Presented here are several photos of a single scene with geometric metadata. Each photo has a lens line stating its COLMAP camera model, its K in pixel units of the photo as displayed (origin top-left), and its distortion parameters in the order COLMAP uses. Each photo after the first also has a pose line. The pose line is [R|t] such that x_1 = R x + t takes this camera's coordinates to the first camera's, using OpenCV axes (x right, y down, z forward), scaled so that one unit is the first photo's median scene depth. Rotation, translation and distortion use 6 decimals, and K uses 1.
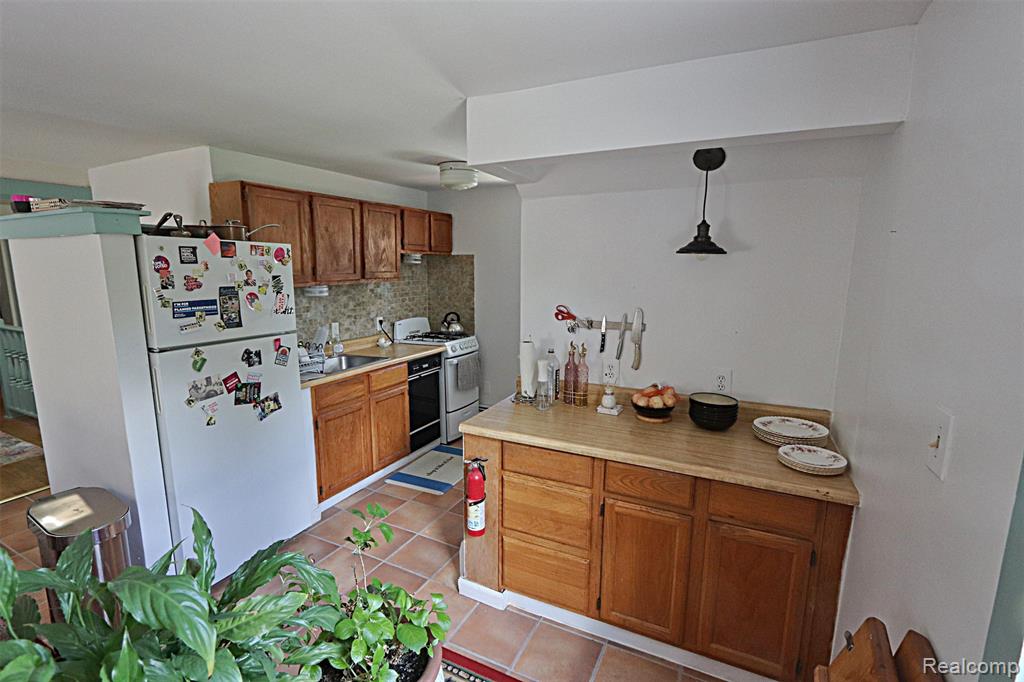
lens RADIAL K [[472.5, 0, 498.7], [0, 472.5, 343.2], [0, 0, 1]] dist [-0.022128, 0.000485]
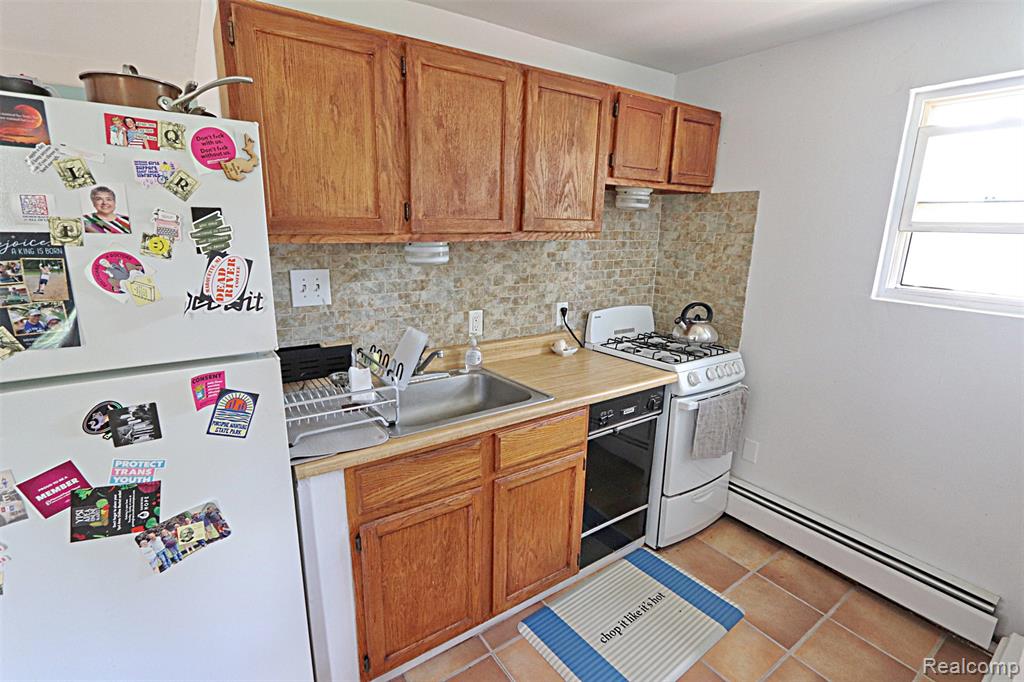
lens RADIAL K [[472.5, 0, 498.7], [0, 472.5, 343.2], [0, 0, 1]] dist [-0.022128, 0.000485]
pose [[0.879948, 0.123478, -0.458743, -0.059302], [-0.088660, 0.991350, 0.096774, -0.063574], [0.466724, -0.044484, 0.883283, 0.526009]]
